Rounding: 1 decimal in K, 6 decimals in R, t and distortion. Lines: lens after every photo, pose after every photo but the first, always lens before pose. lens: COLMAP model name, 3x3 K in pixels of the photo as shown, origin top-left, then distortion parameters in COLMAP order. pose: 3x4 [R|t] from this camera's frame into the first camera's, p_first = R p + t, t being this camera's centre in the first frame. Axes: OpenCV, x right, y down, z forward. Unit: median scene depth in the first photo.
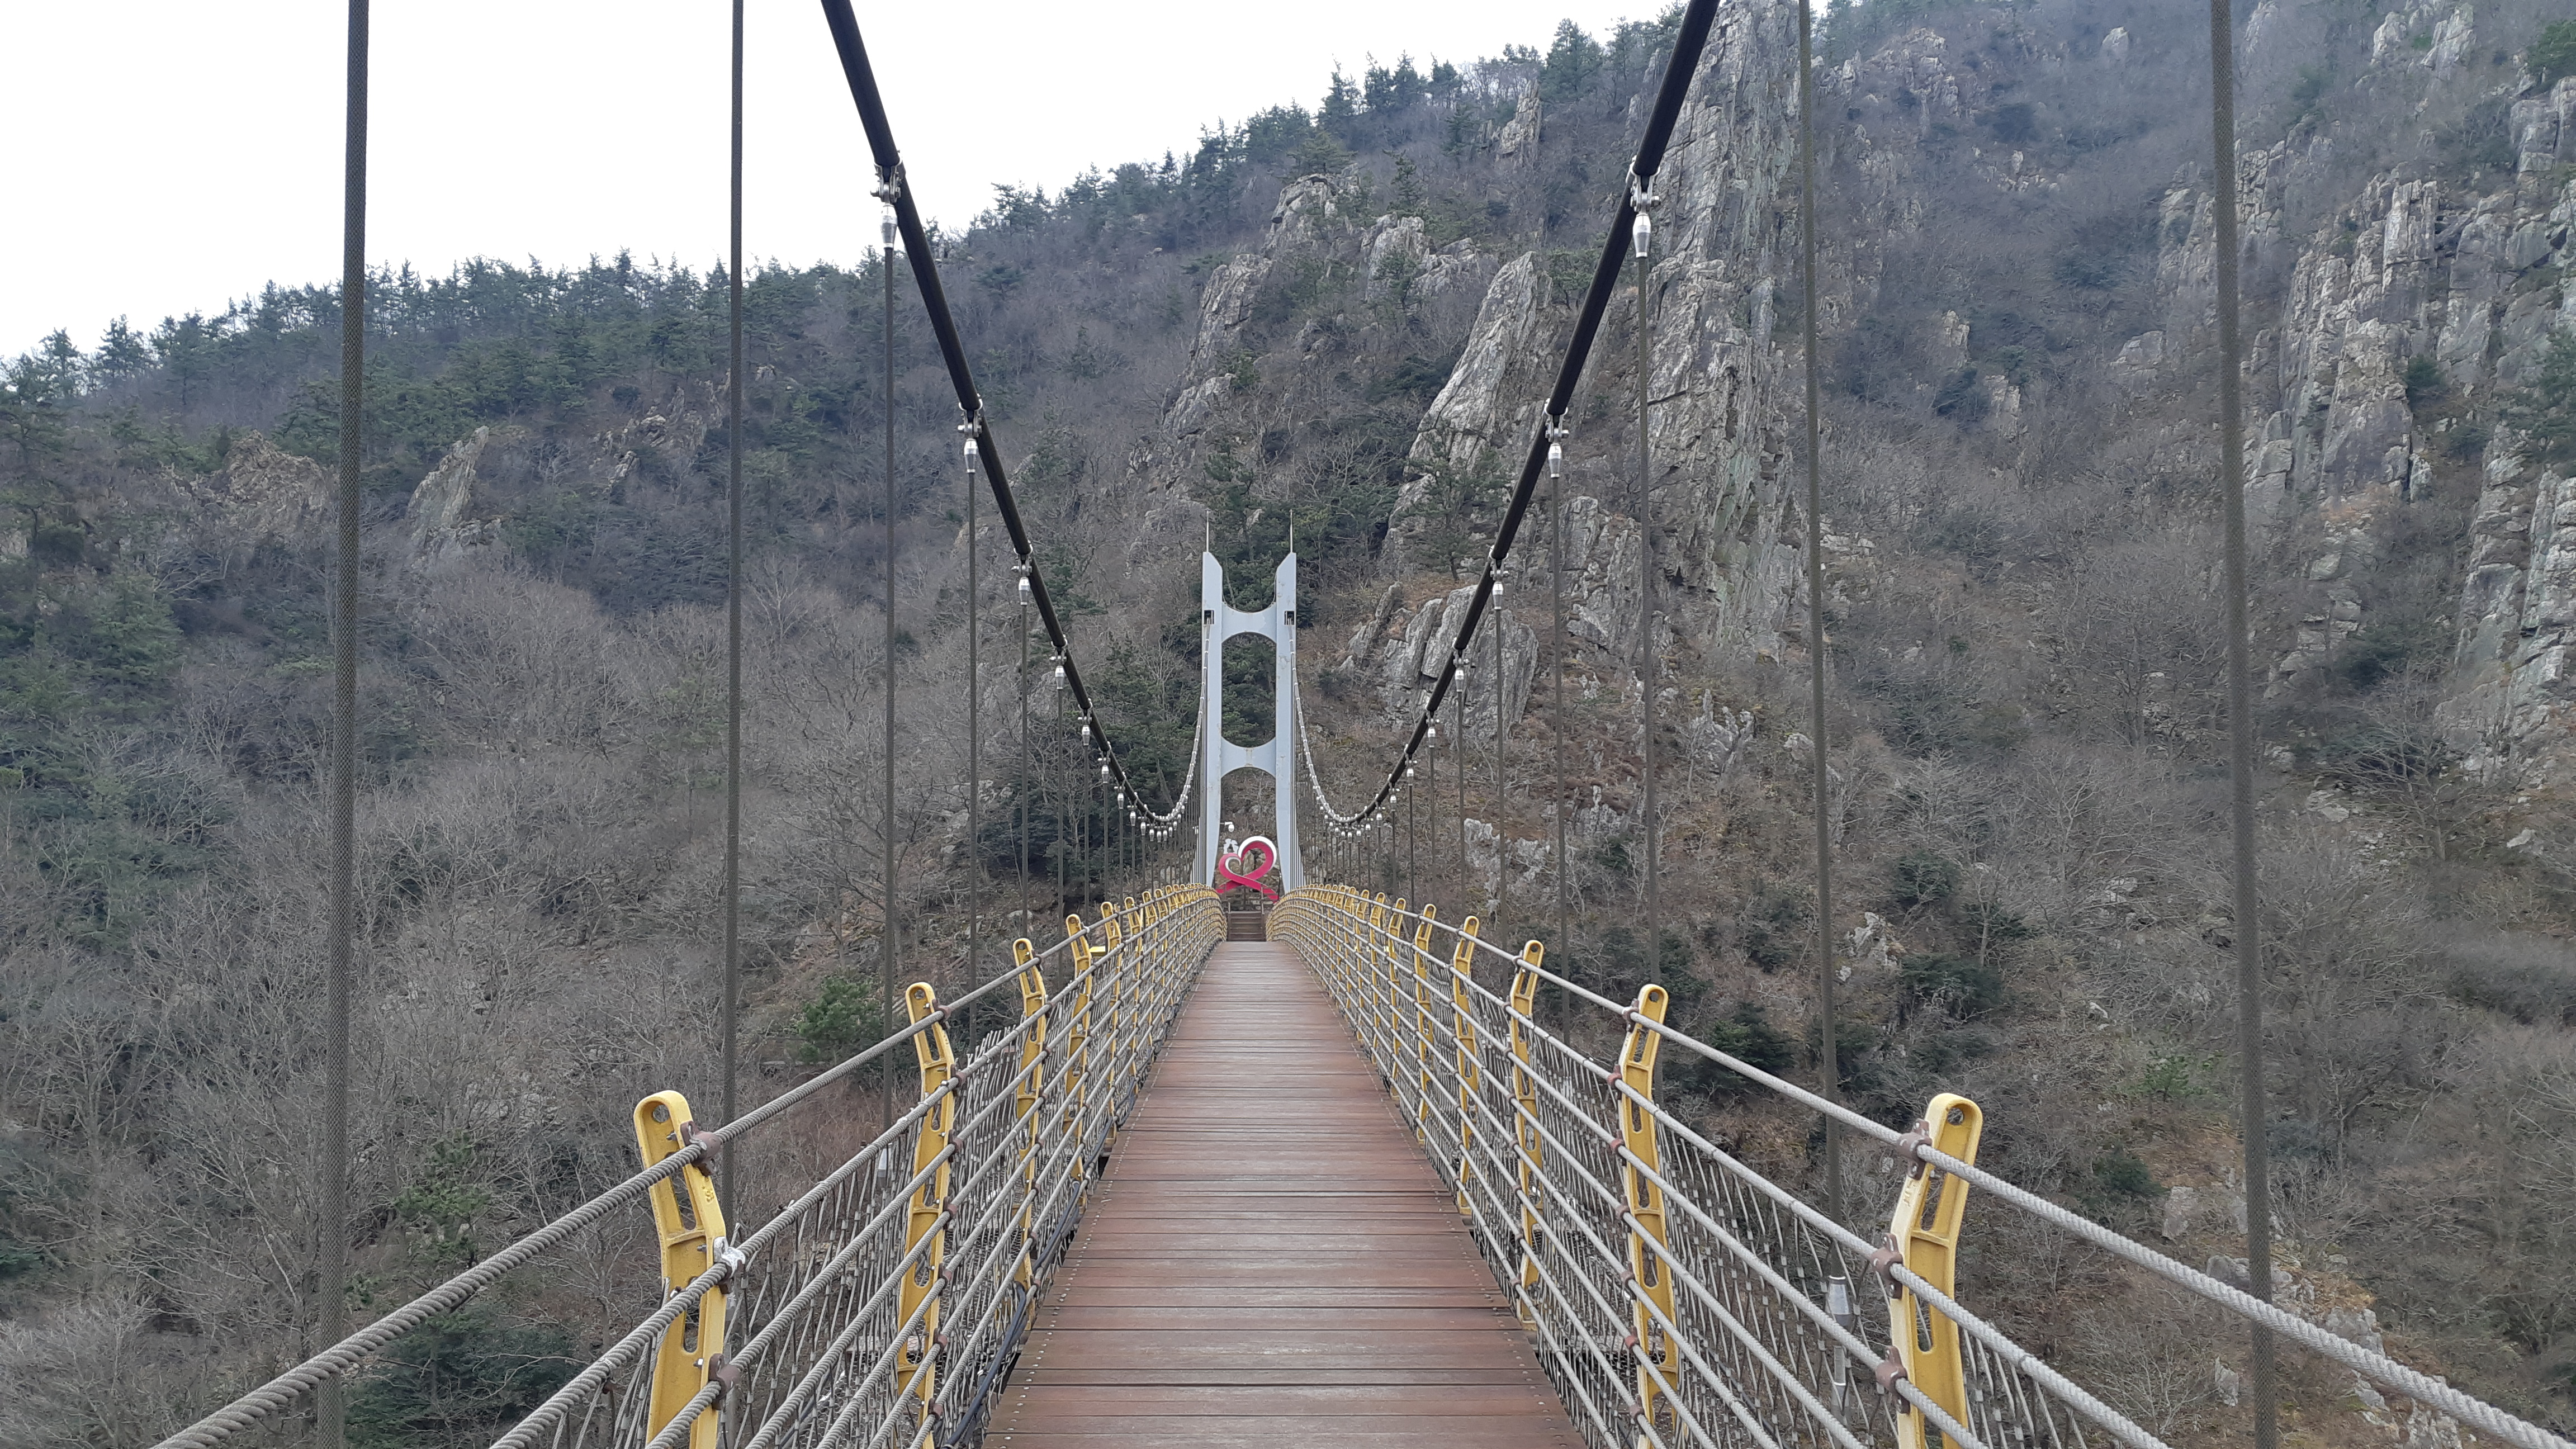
lens RADIAL K [[2007.1, 0, 1276.1], [0, 2007.1, 725.8], [0, 0, 1]] dist [0.088149, -0.128090]
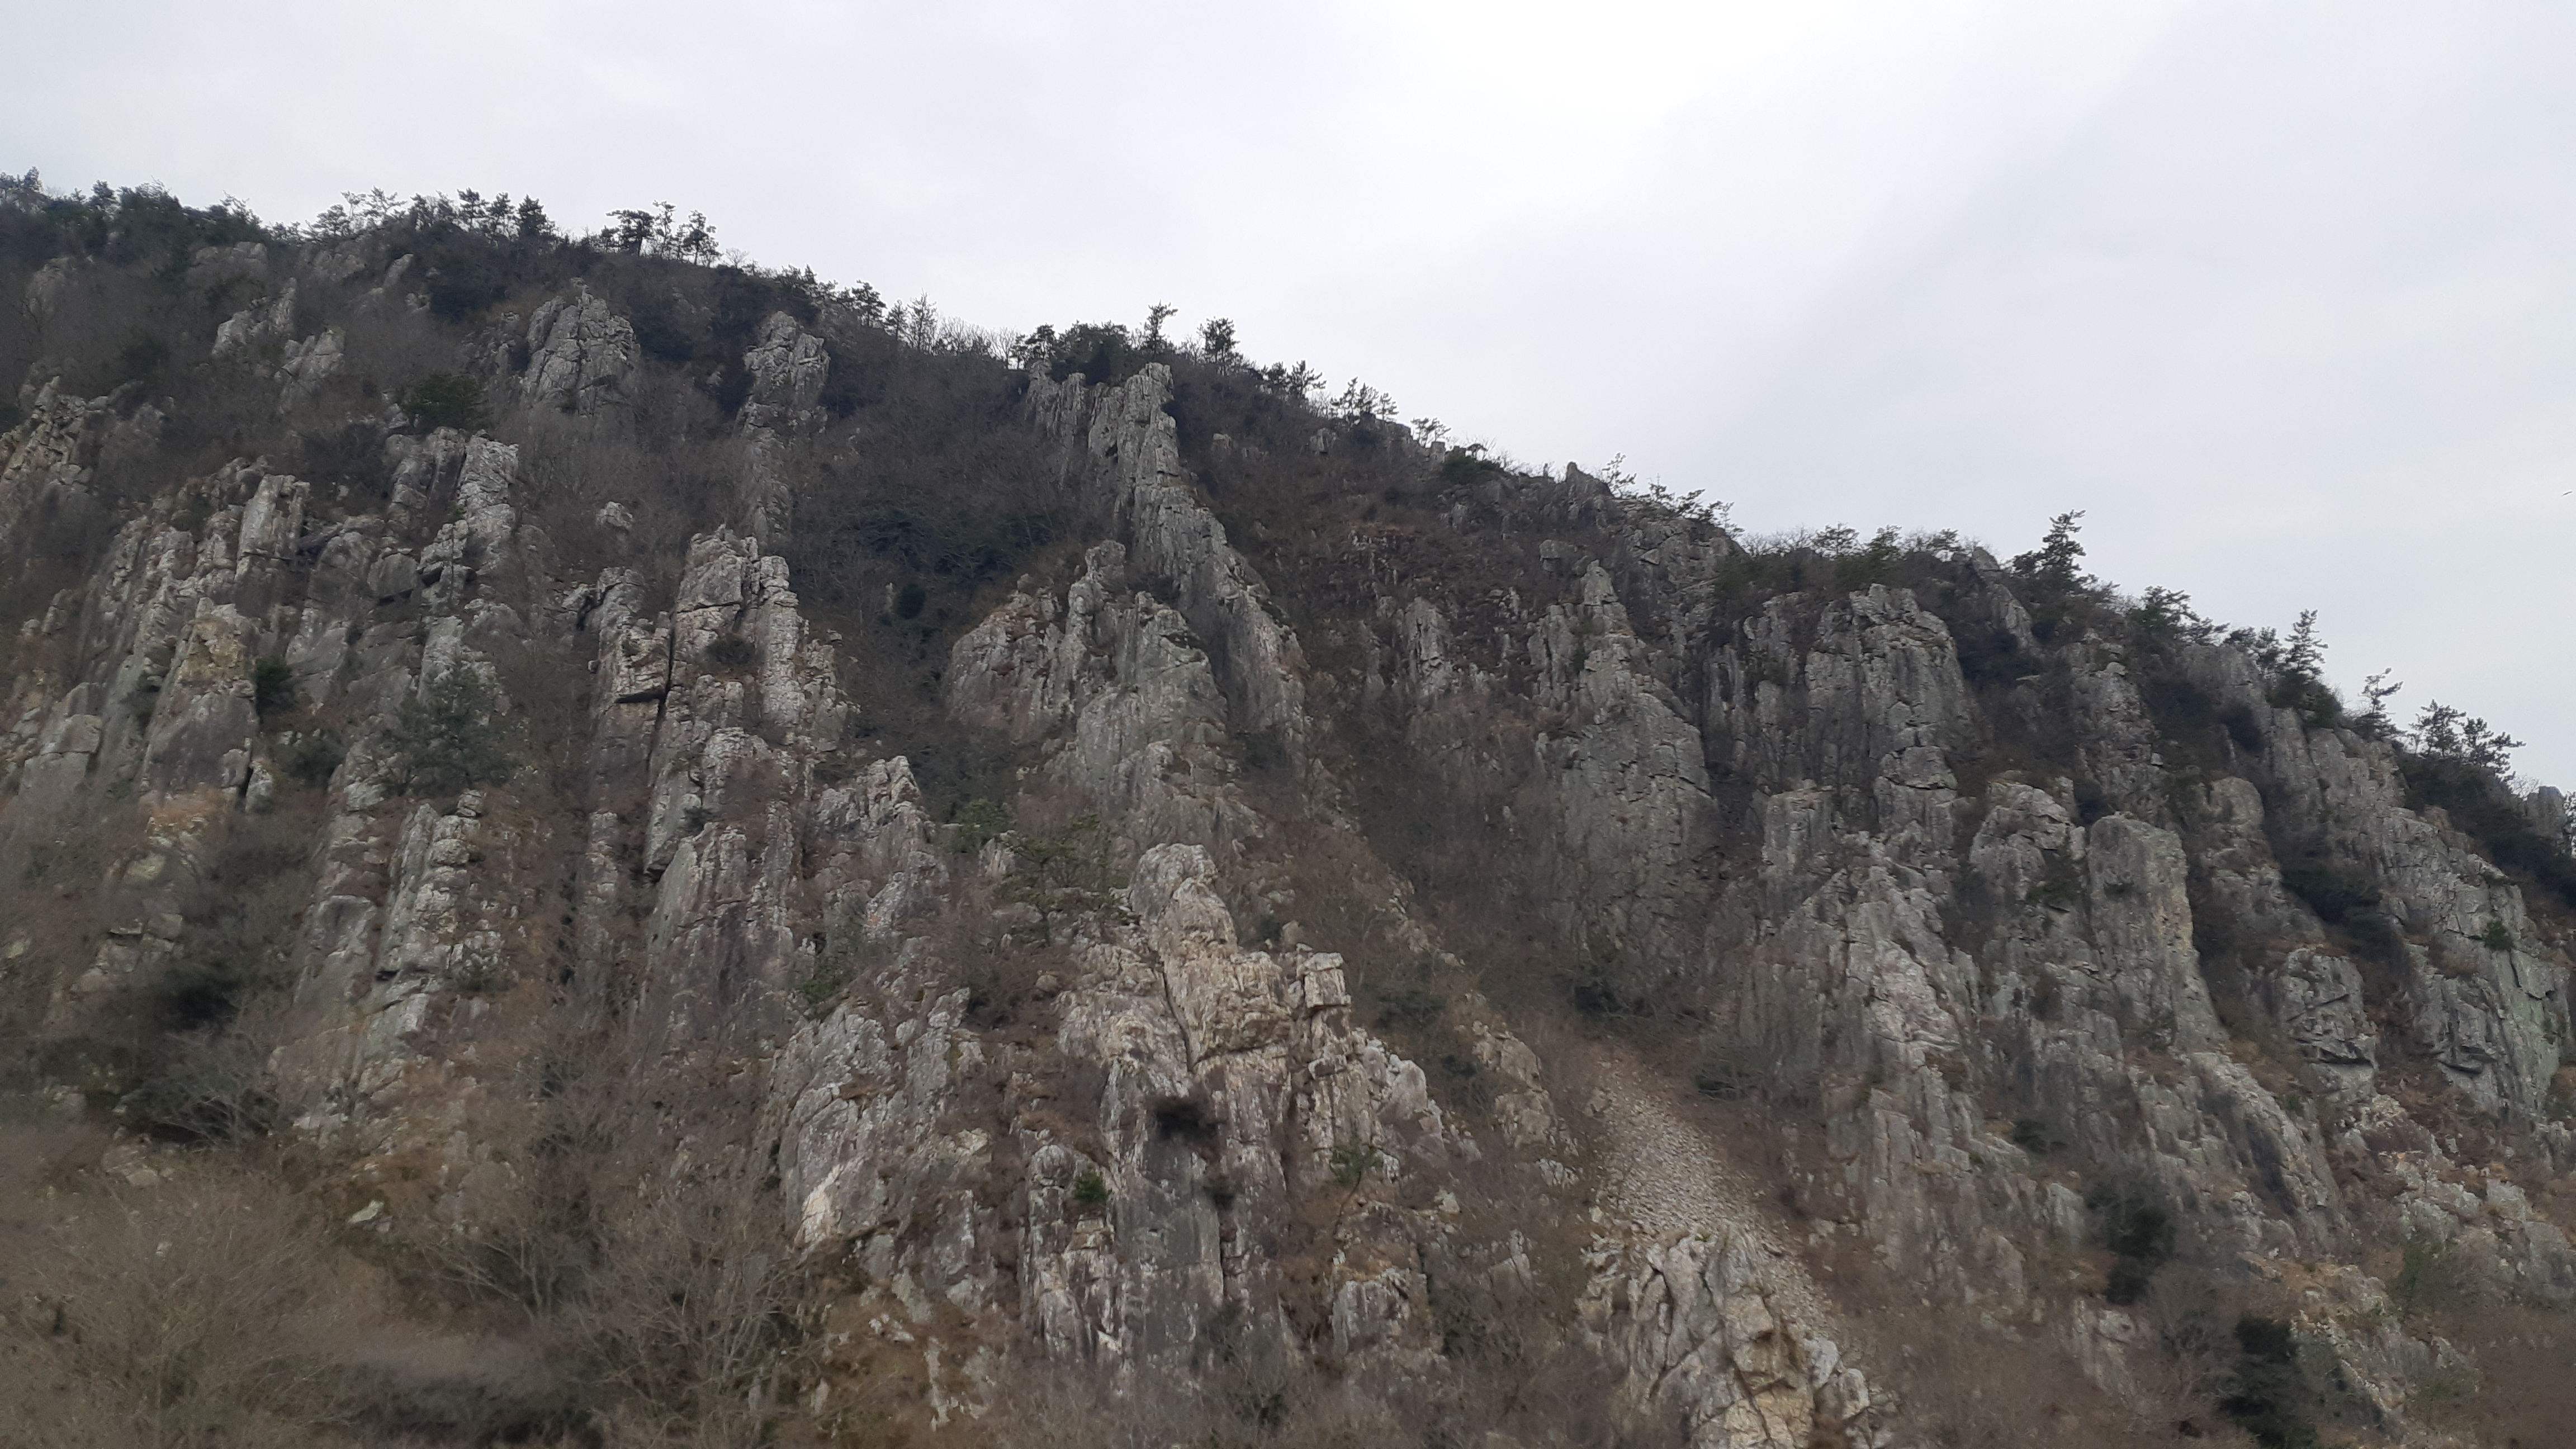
lens RADIAL K [[2016.1, 0, 1287.9], [0, 2016.1, 709.1], [0, 0, 1]] dist [0.105715, -0.169339]
pose [[0.458735, 0.234745, 0.857005, 0.000287], [-0.069950, 0.971020, -0.228533, 0.014963], [-0.885816, 0.044888, 0.461861, 0.193298]]
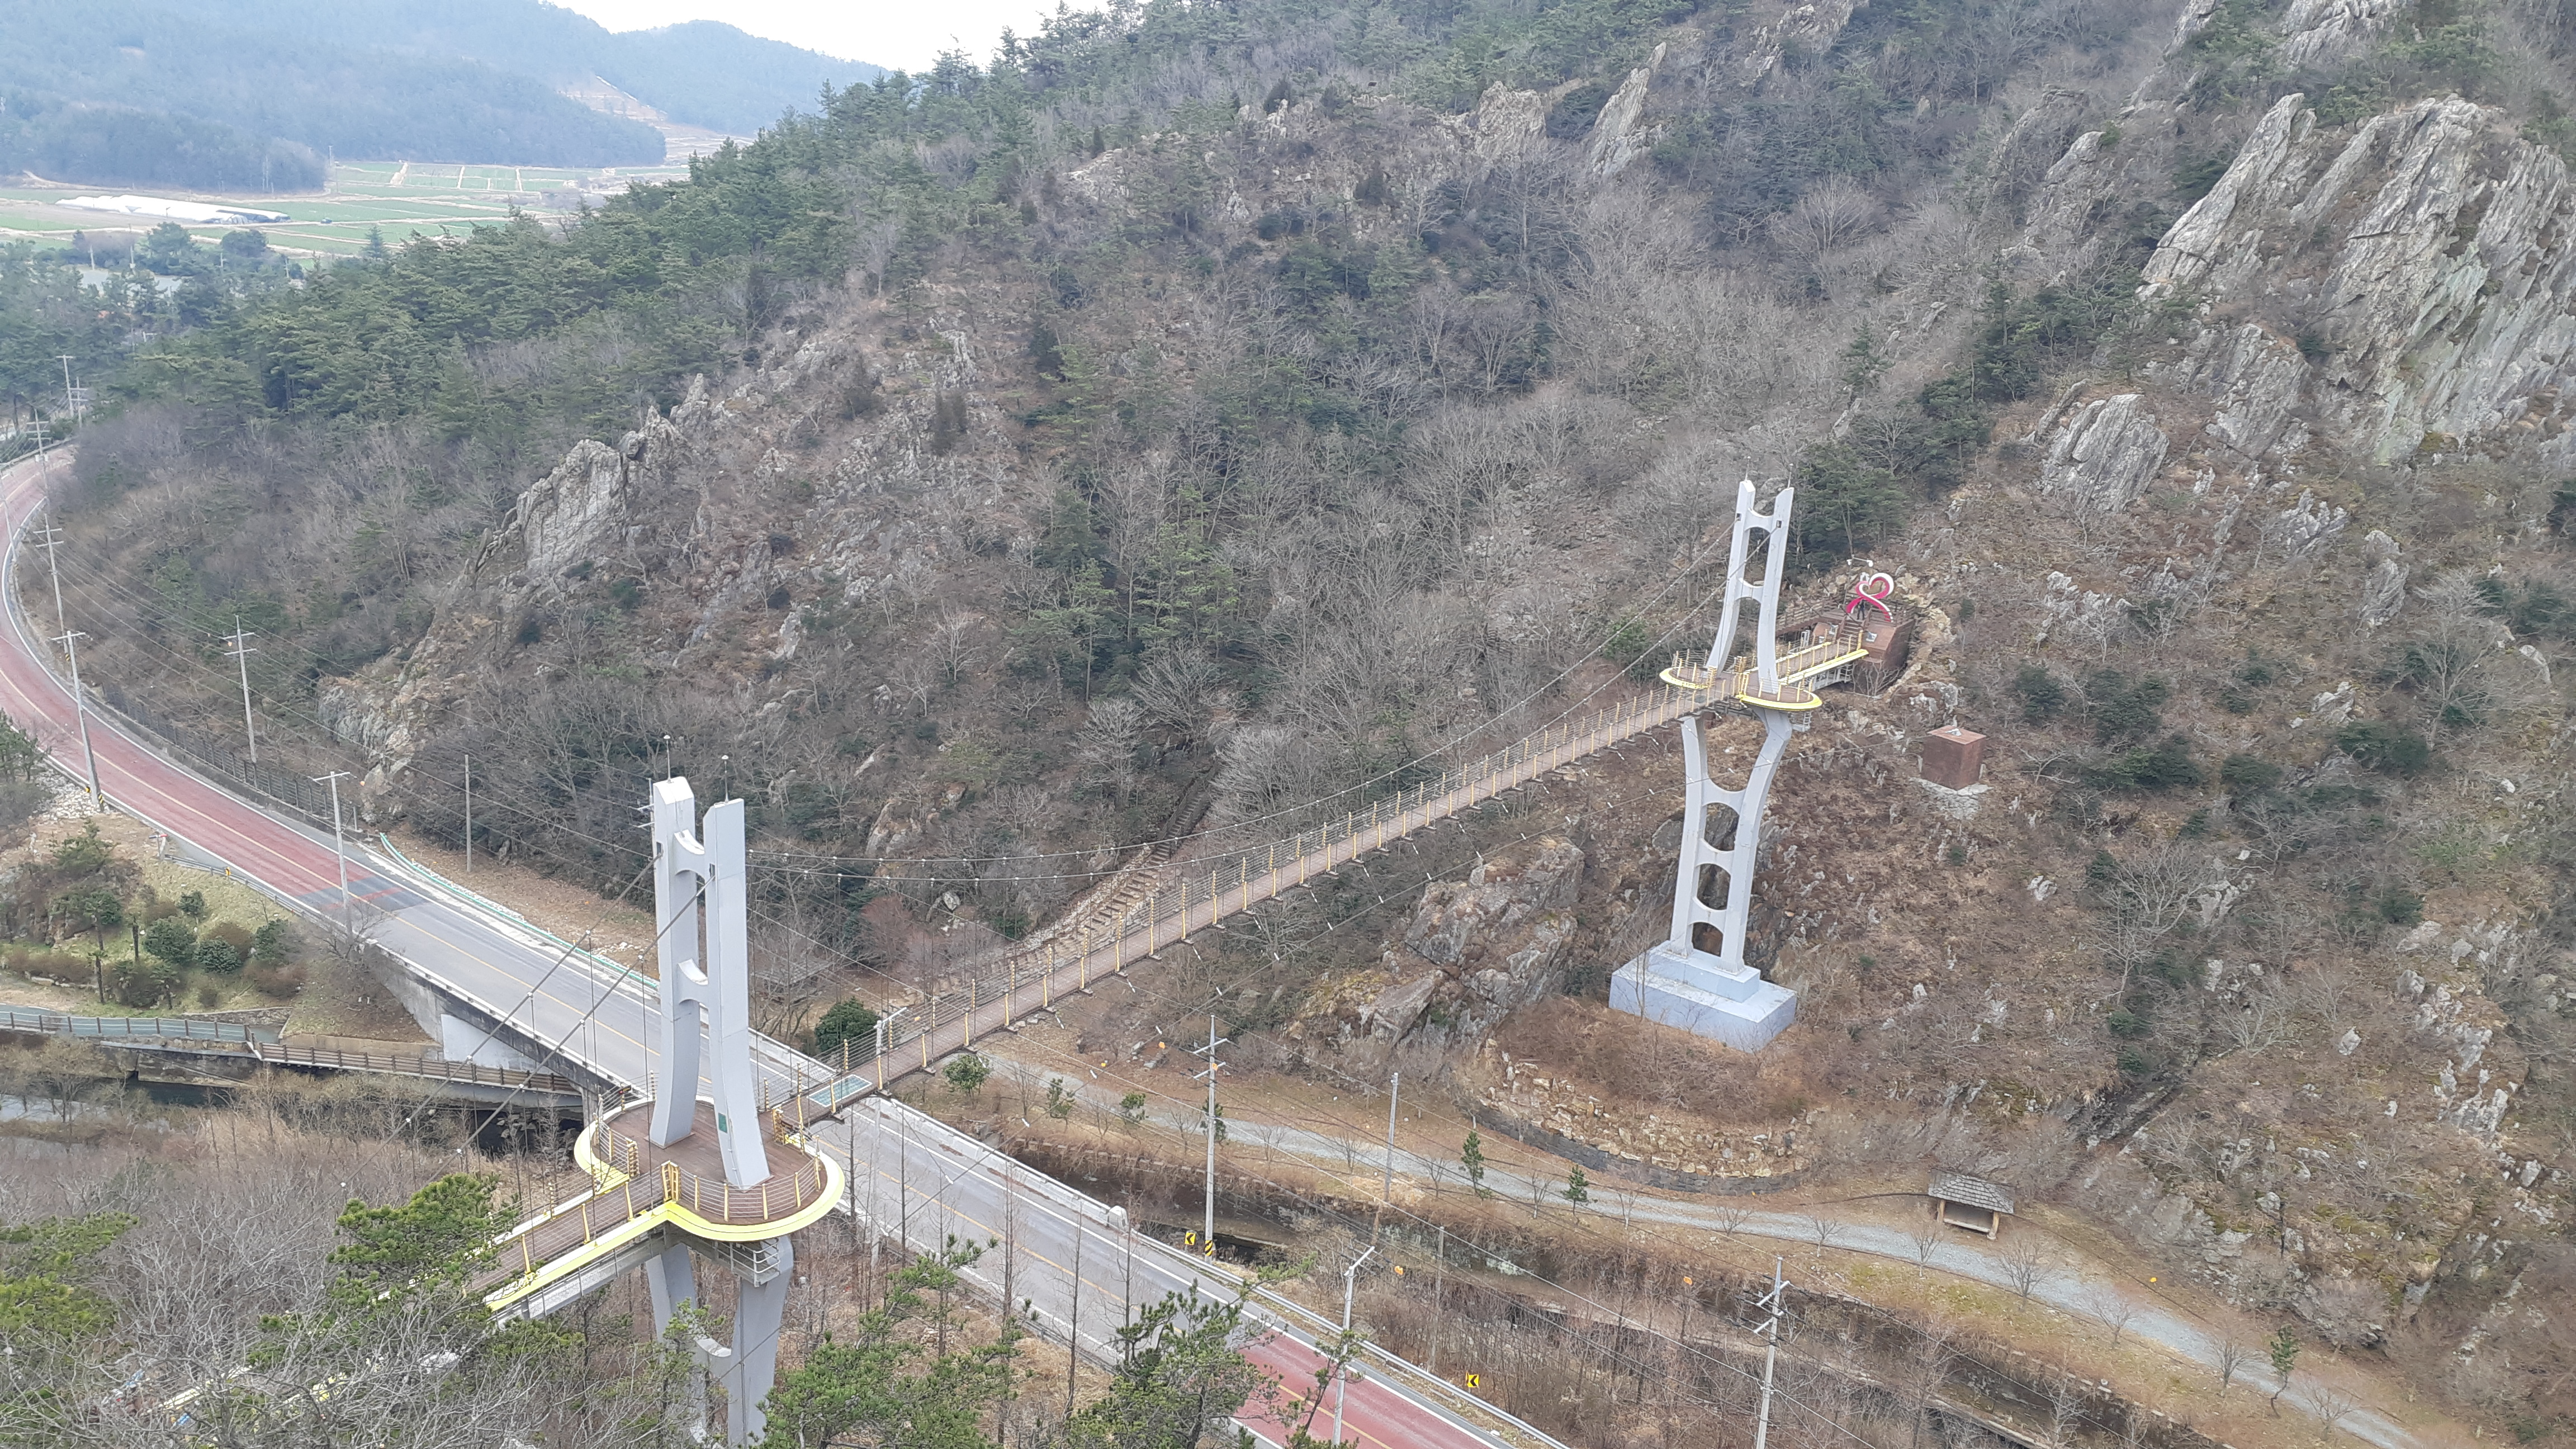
lens RADIAL K [[2016.1, 0, 1287.9], [0, 2016.1, 709.1], [0, 0, 1]] dist [0.105715, -0.169339]
pose [[0.786043, 0.222964, -0.576562, 0.336077], [-0.004694, 0.934815, 0.355105, -0.243755], [0.618154, -0.276421, 0.735851, -0.313022]]
